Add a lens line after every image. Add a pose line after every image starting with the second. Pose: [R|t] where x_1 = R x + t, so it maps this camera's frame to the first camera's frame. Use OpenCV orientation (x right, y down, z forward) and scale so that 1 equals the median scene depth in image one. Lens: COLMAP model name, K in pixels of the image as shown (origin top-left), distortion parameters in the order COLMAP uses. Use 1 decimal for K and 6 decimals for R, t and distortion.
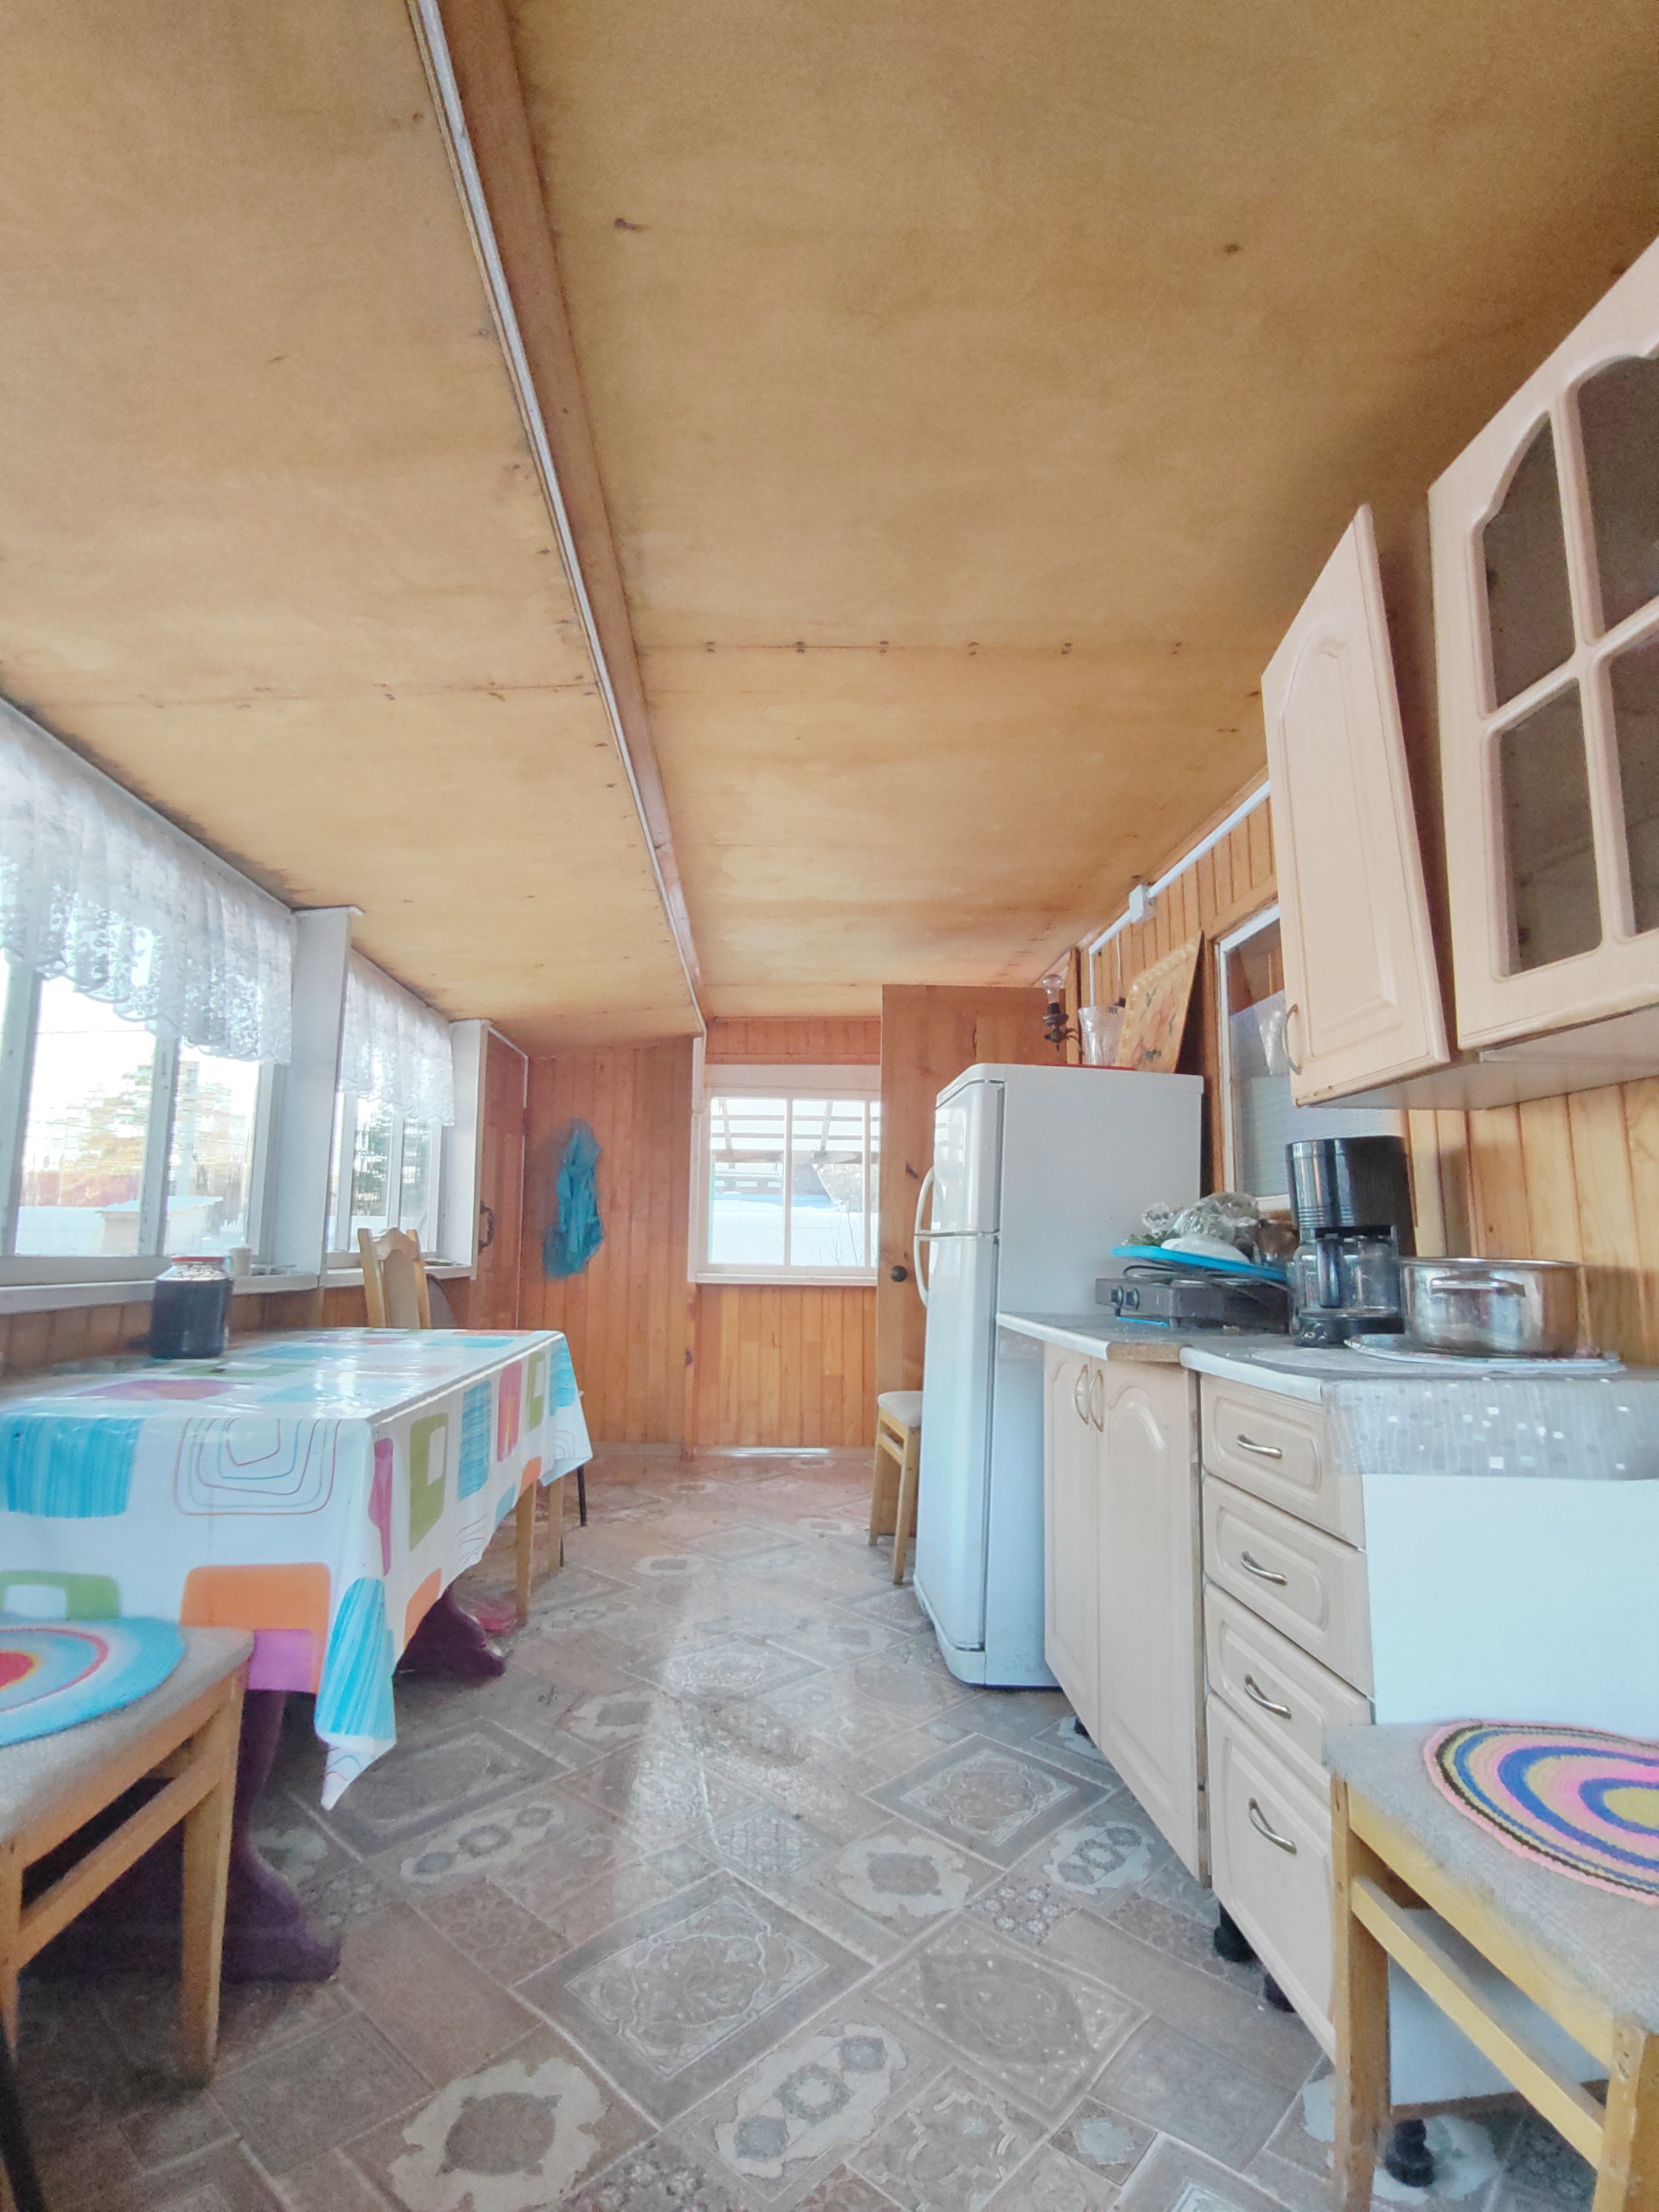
lens RADIAL K [[1026.3, 0, 825.5], [0, 1026.3, 1110.4], [0, 0, 1]] dist [0.000374, -0.008215]
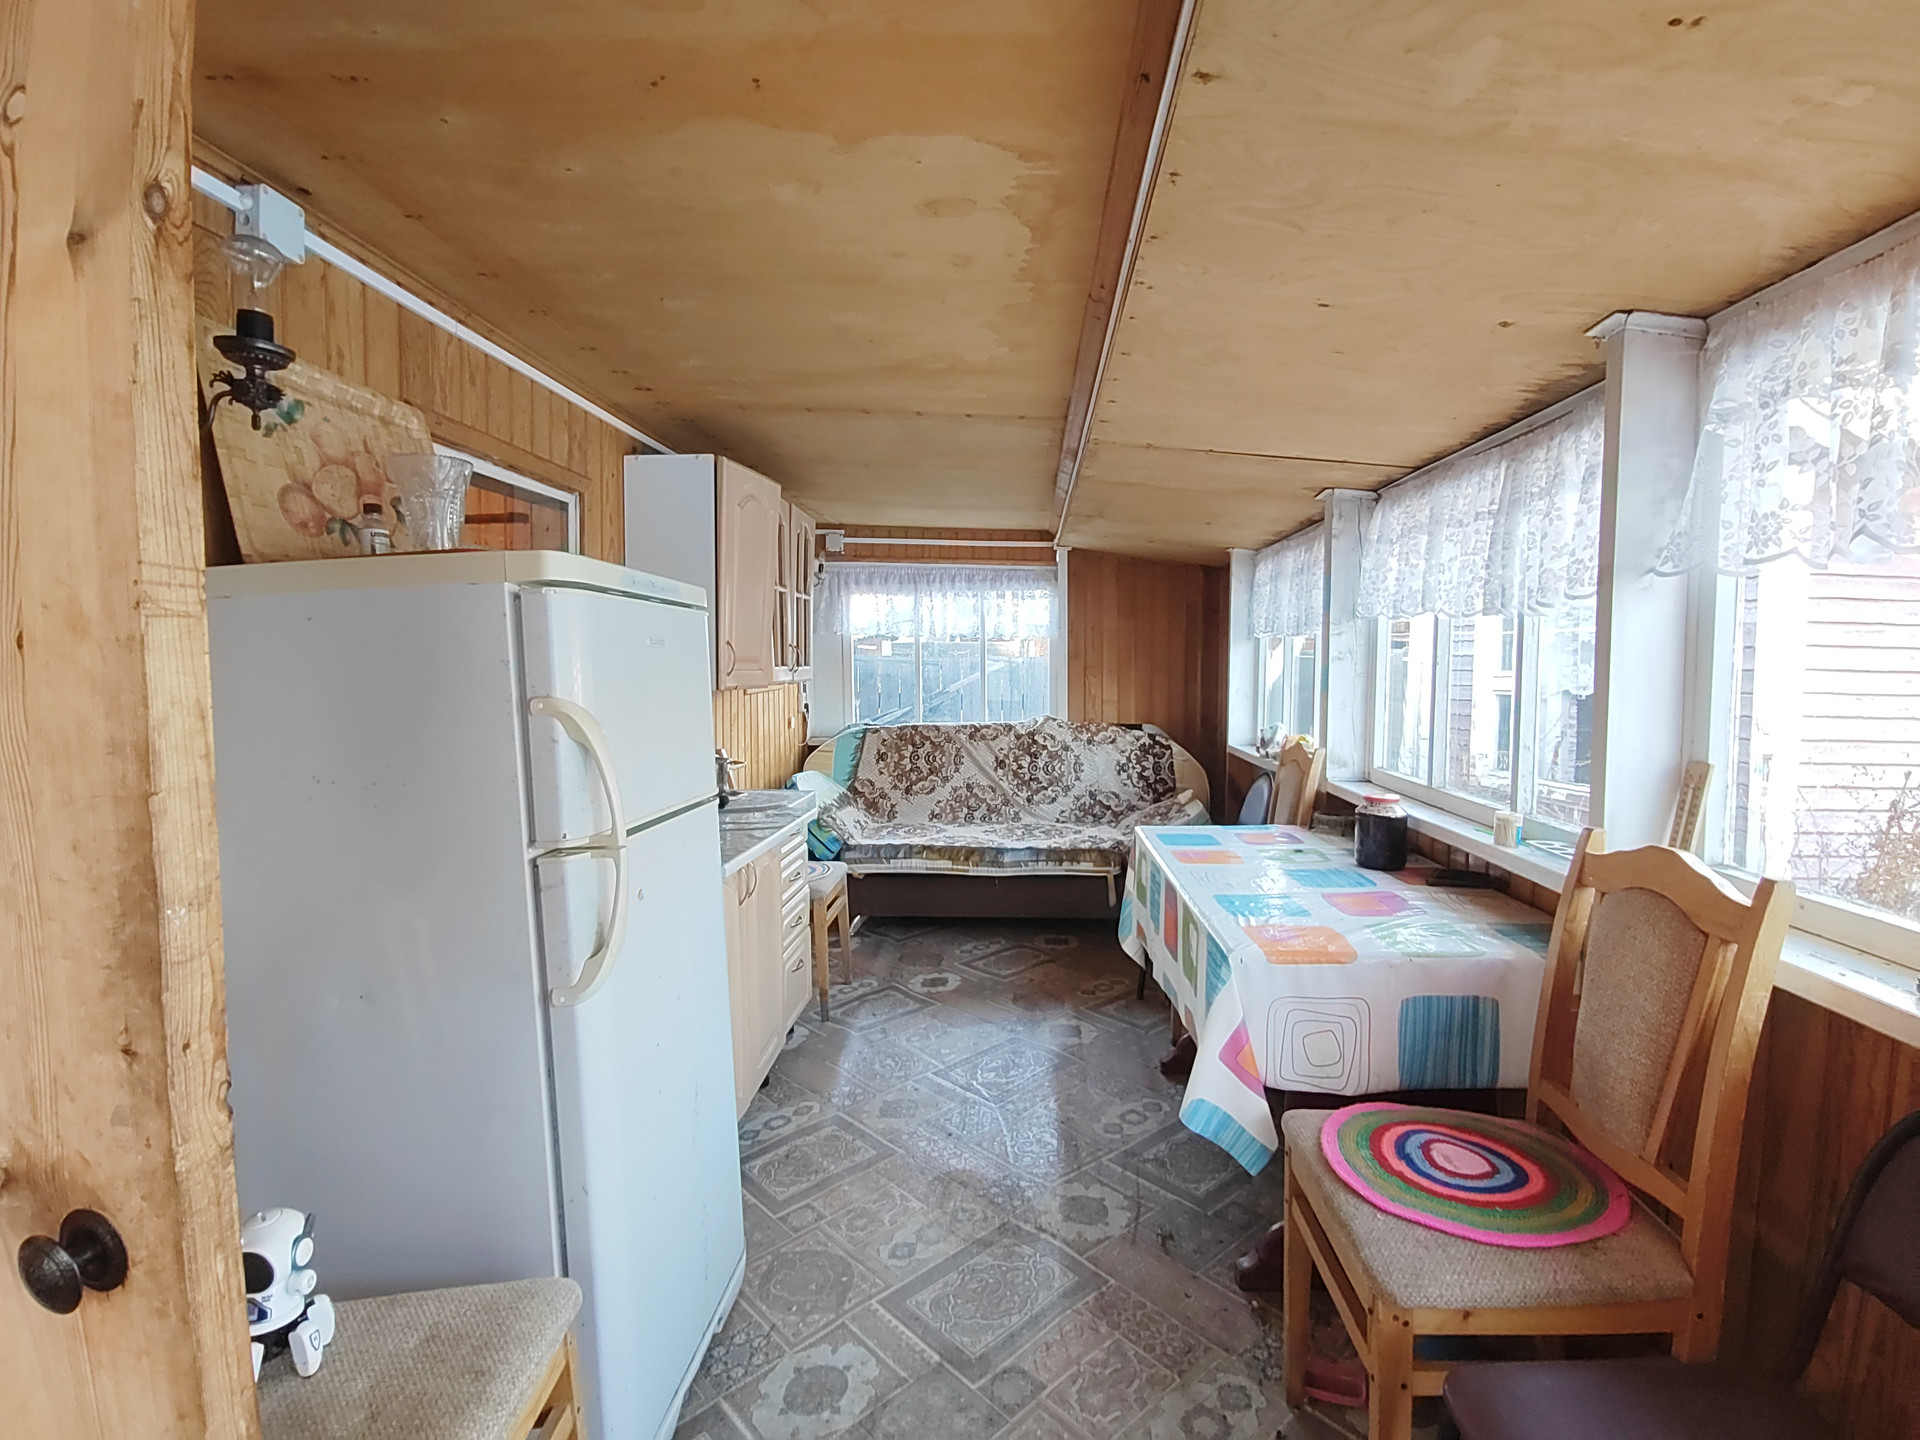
lens RADIAL K [[890.8, 0, 963.9], [0, 890.8, 726.6], [0, 0, 1]] dist [0.000374, -0.008215]
pose [[-0.991145, -0.018452, 0.131492, -0.192635], [-0.027352, 0.997431, -0.066204, 0.133311], [-0.129933, -0.069214, -0.989104, 2.119365]]
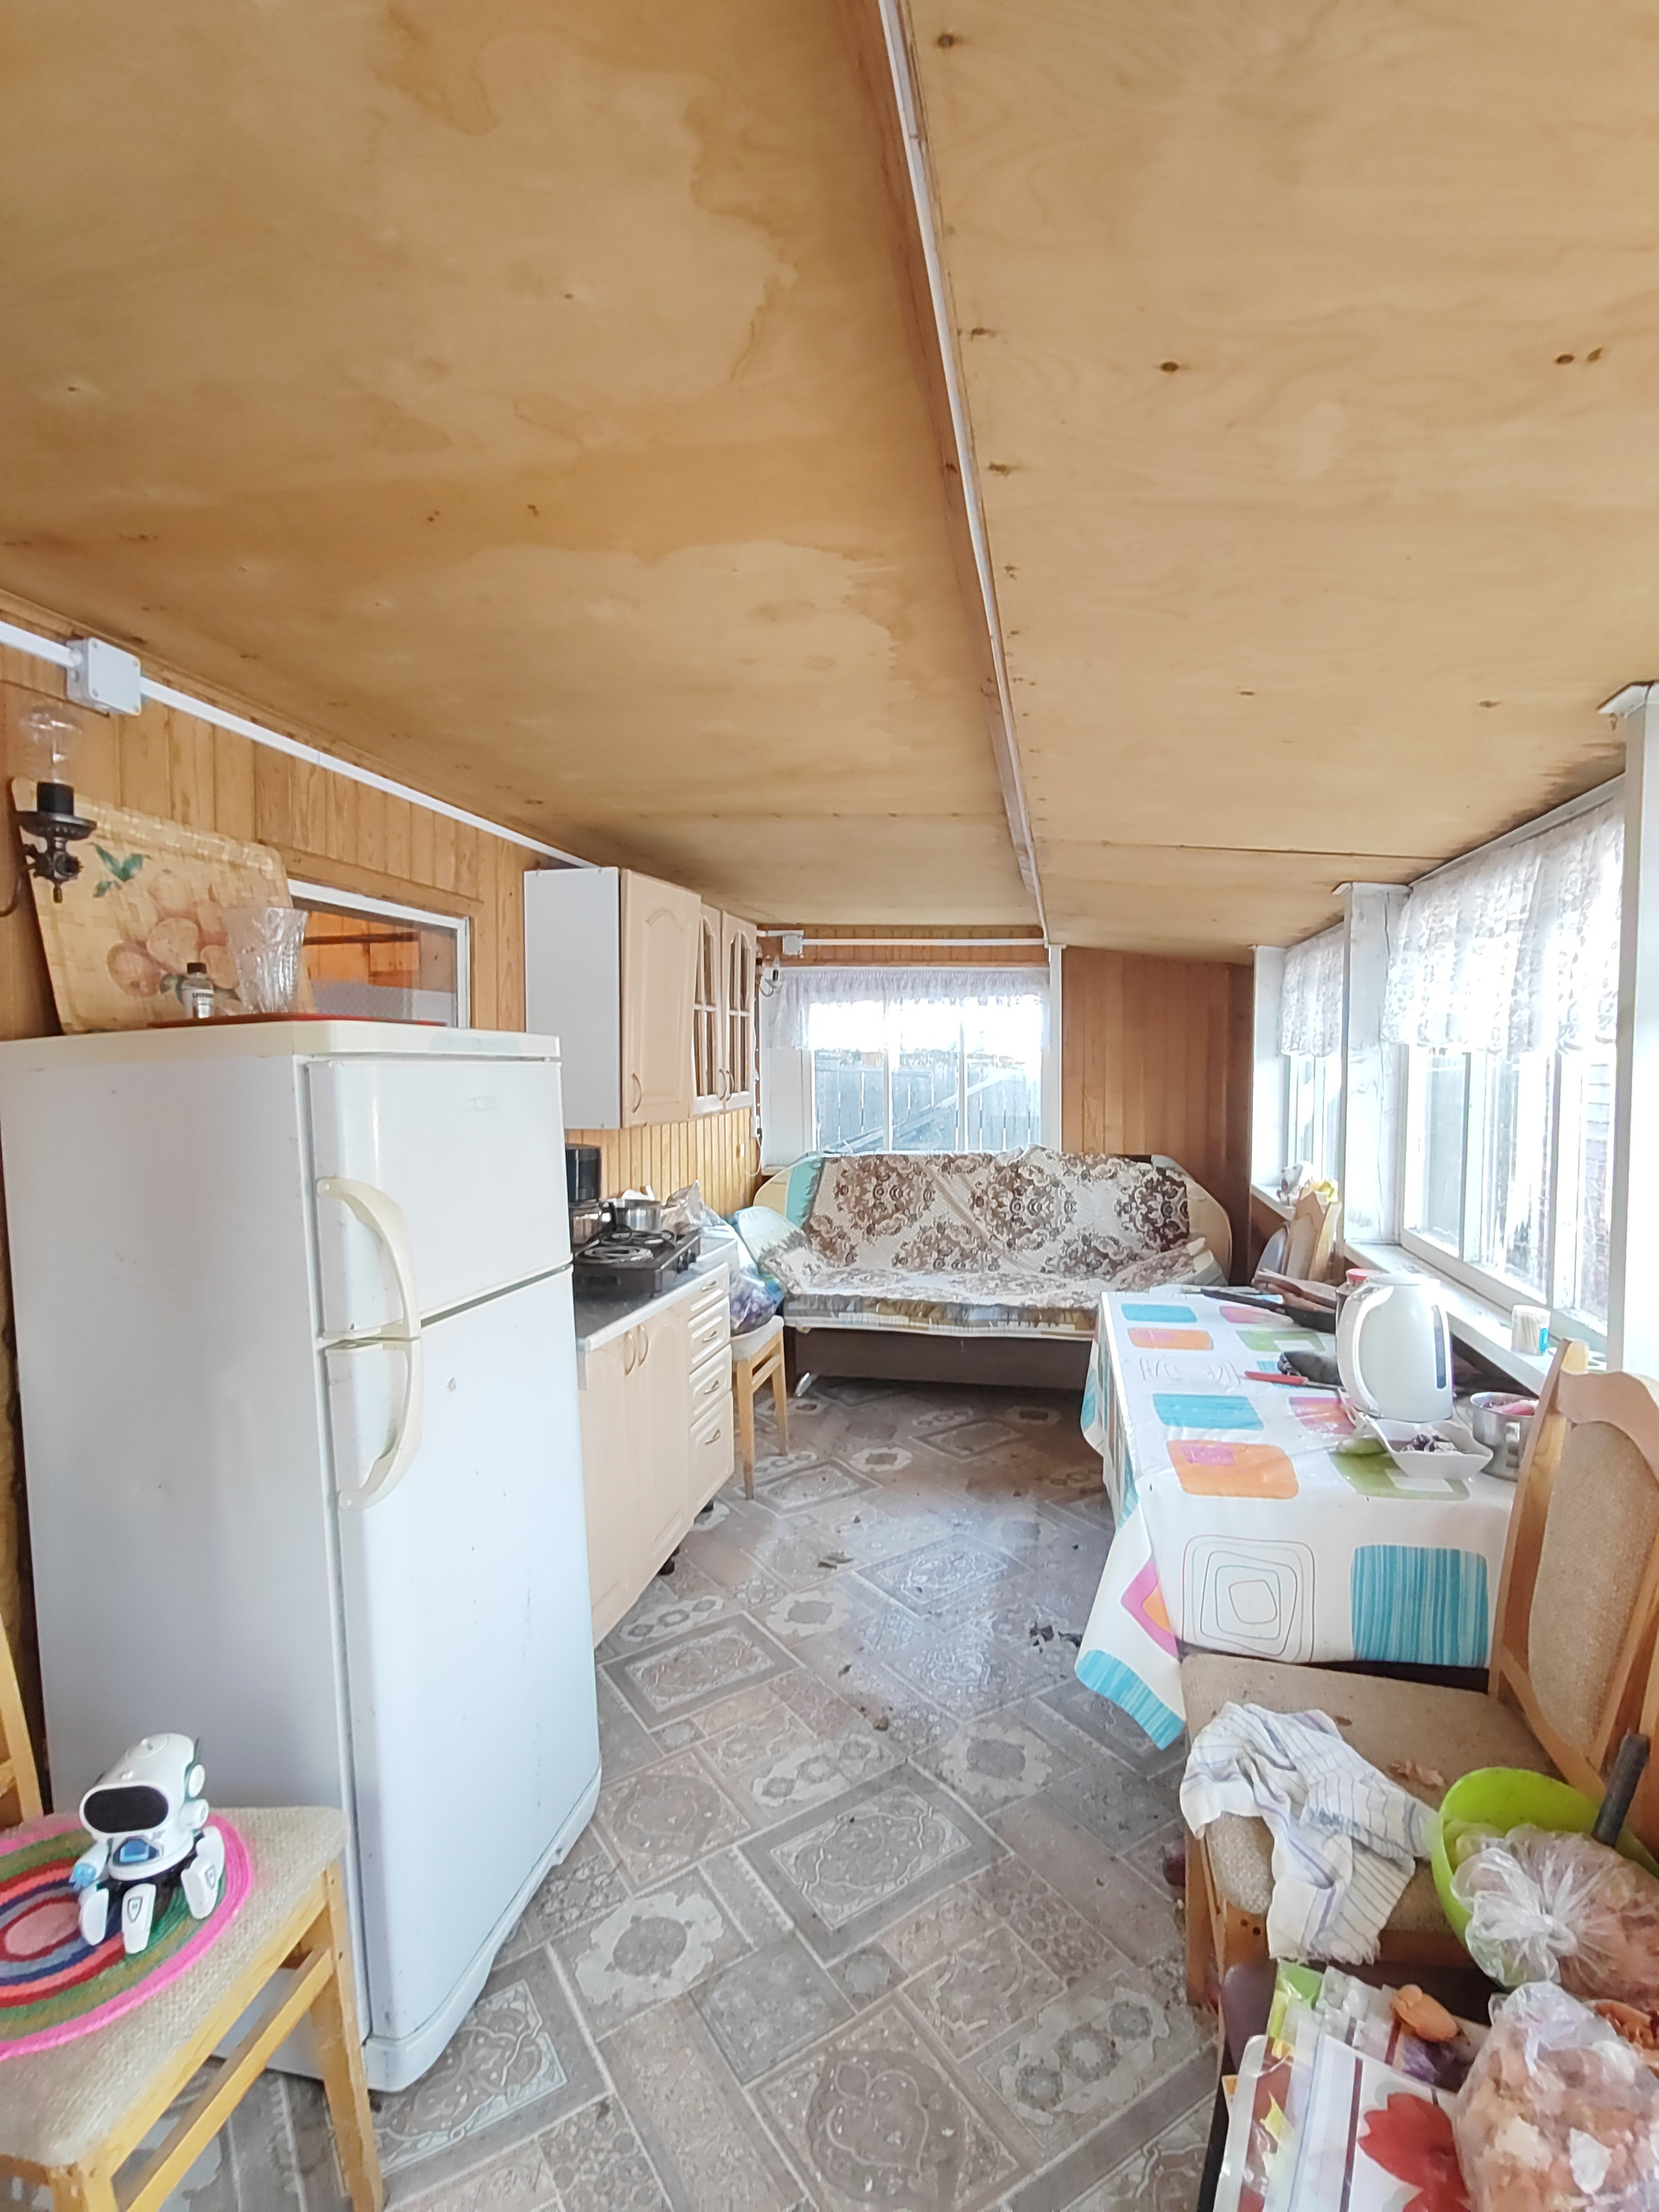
lens RADIAL K [[1026.3, 0, 836.3], [0, 1026.3, 1126.4], [0, 0, 1]] dist [0.000374, -0.008215]
pose [[-0.959461, -0.021826, 0.280997, -0.322524], [-0.042670, 0.996754, -0.068275, 0.078166], [-0.278594, -0.077497, -0.957277, 2.094485]]
